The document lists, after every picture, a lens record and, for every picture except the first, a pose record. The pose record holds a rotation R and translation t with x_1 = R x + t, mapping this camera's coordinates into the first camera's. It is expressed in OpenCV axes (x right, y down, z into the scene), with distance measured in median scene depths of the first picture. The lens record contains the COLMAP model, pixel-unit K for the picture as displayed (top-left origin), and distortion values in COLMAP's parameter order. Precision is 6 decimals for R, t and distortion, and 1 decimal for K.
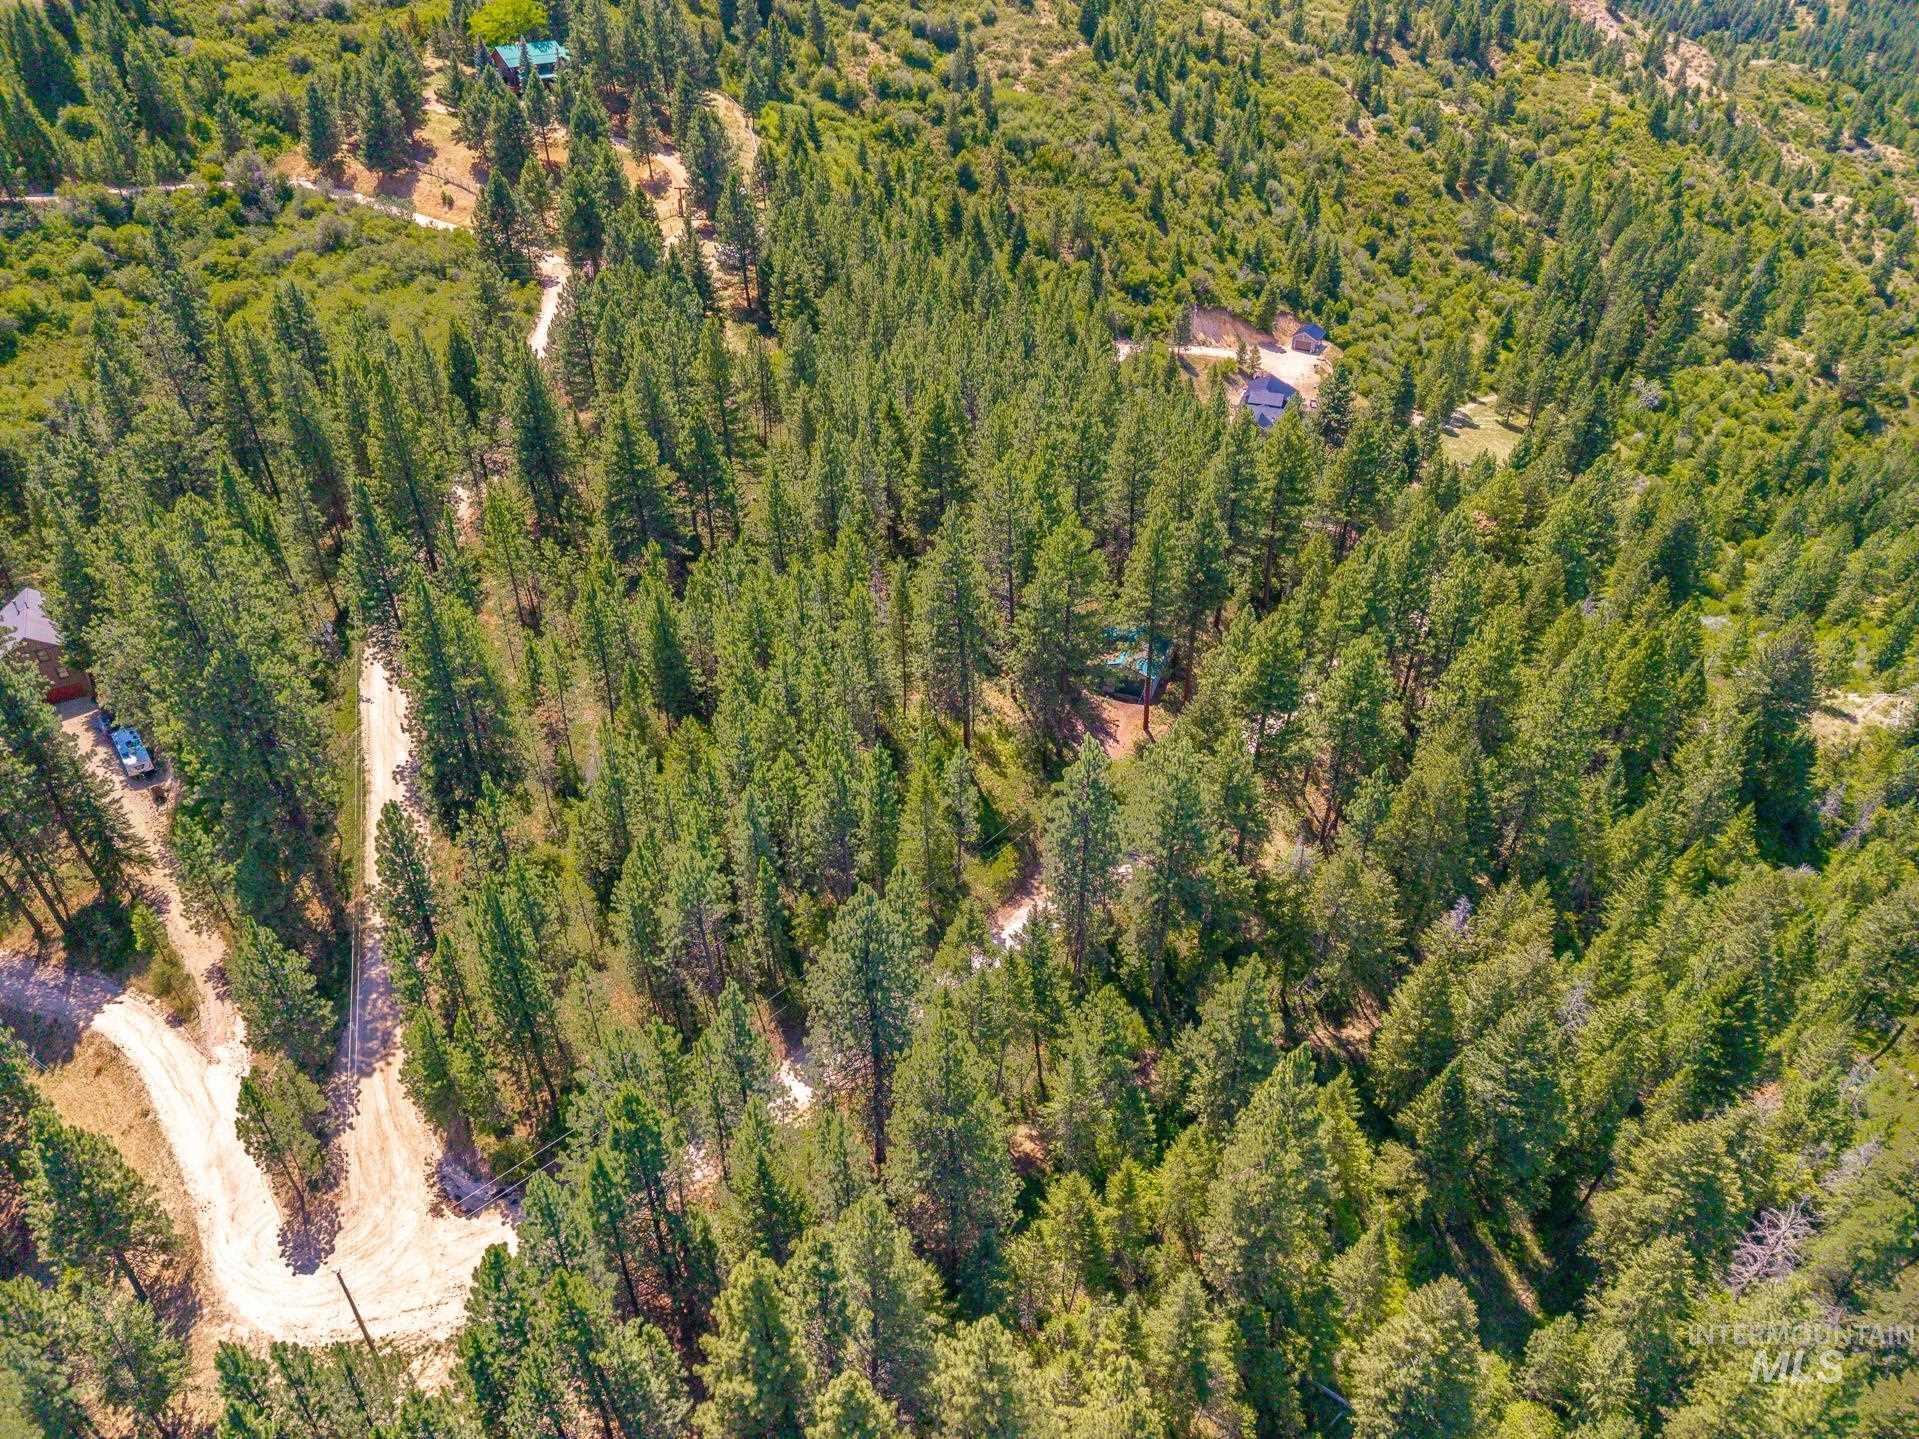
lens RADIAL K [[1283.9, 0, 963.0], [0, 1283.9, 724.8], [0, 0, 1]] dist [0.025627, -0.018953]
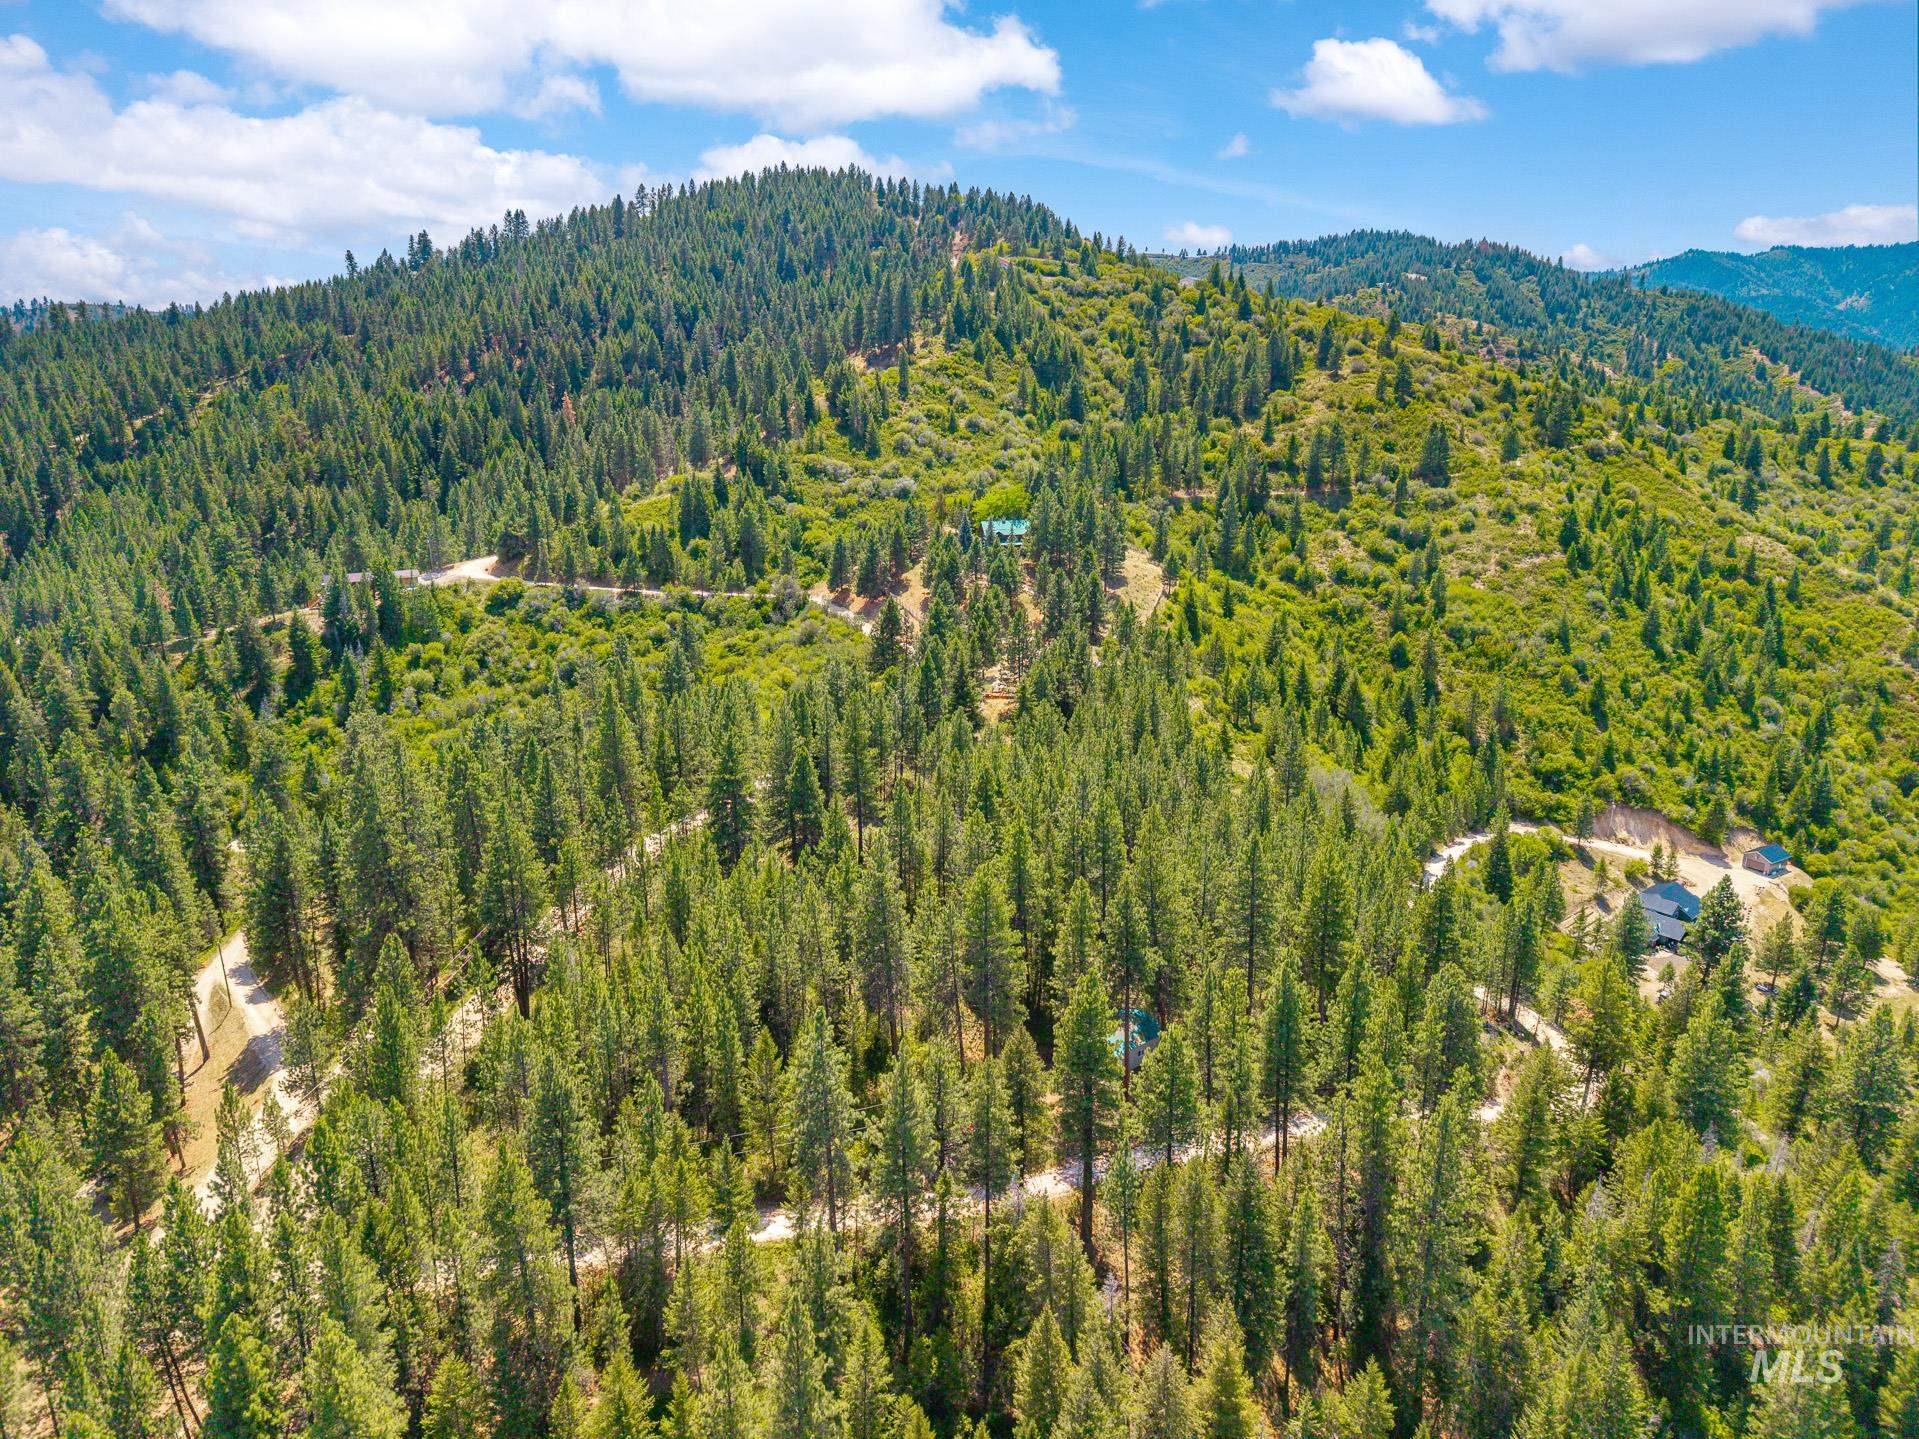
lens RADIAL K [[1283.9, 0, 964.9], [0, 1283.9, 730.1], [0, 0, 1]] dist [0.025627, -0.018953]
pose [[0.866607, 0.132083, -0.481193, 0.207153], [-0.285640, 0.922014, -0.261341, 0.010500], [0.409148, 0.363928, 0.836752, -0.009398]]
